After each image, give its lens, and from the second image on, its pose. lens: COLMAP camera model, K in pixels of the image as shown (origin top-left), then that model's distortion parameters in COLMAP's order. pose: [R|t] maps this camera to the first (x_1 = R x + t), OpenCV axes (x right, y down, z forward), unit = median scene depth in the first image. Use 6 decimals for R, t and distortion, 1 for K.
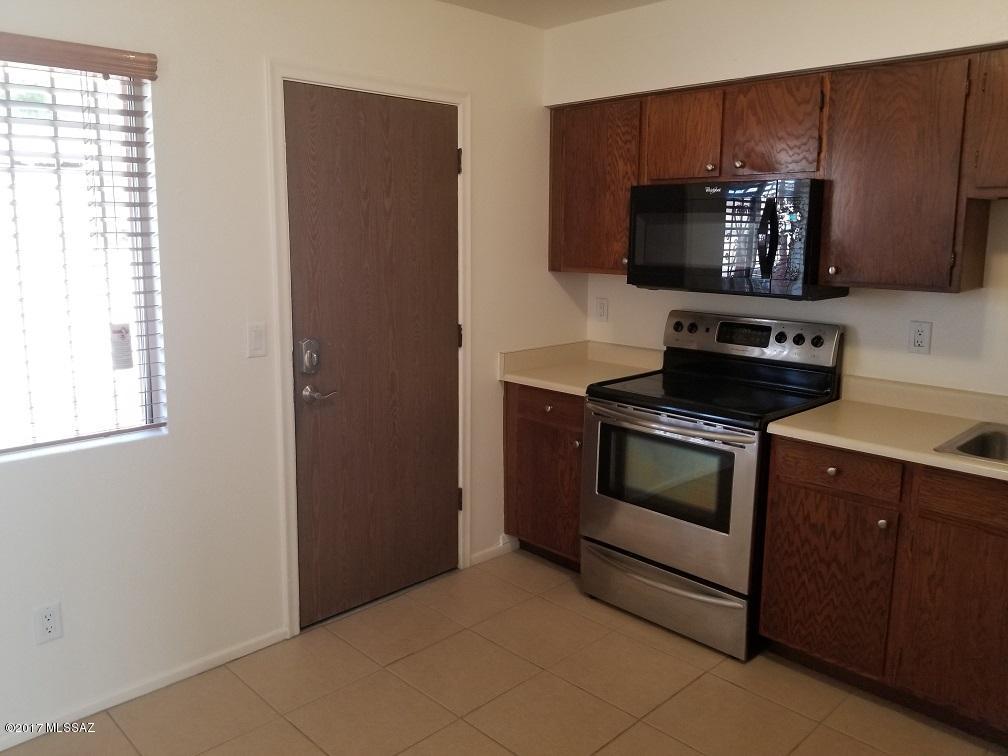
lens RADIAL K [[787.5, 0, 509.0], [0, 787.5, 372.9], [0, 0, 1]] dist [0.009198, -0.037226]
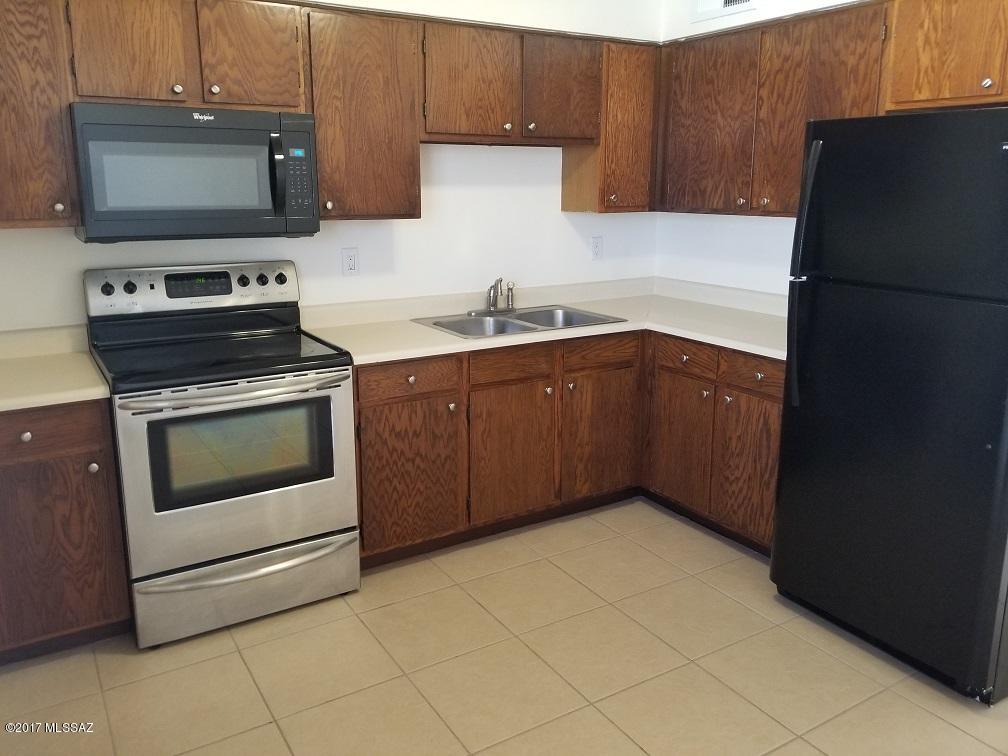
lens RADIAL K [[787.5, 0, 508.6], [0, 787.5, 379.2], [0, 0, 1]] dist [0.009198, -0.037226]
pose [[0.196534, -0.246551, 0.948993, -0.595484], [0.173339, 0.961361, 0.213866, -0.088883], [-0.965053, 0.122466, 0.231677, 0.548456]]
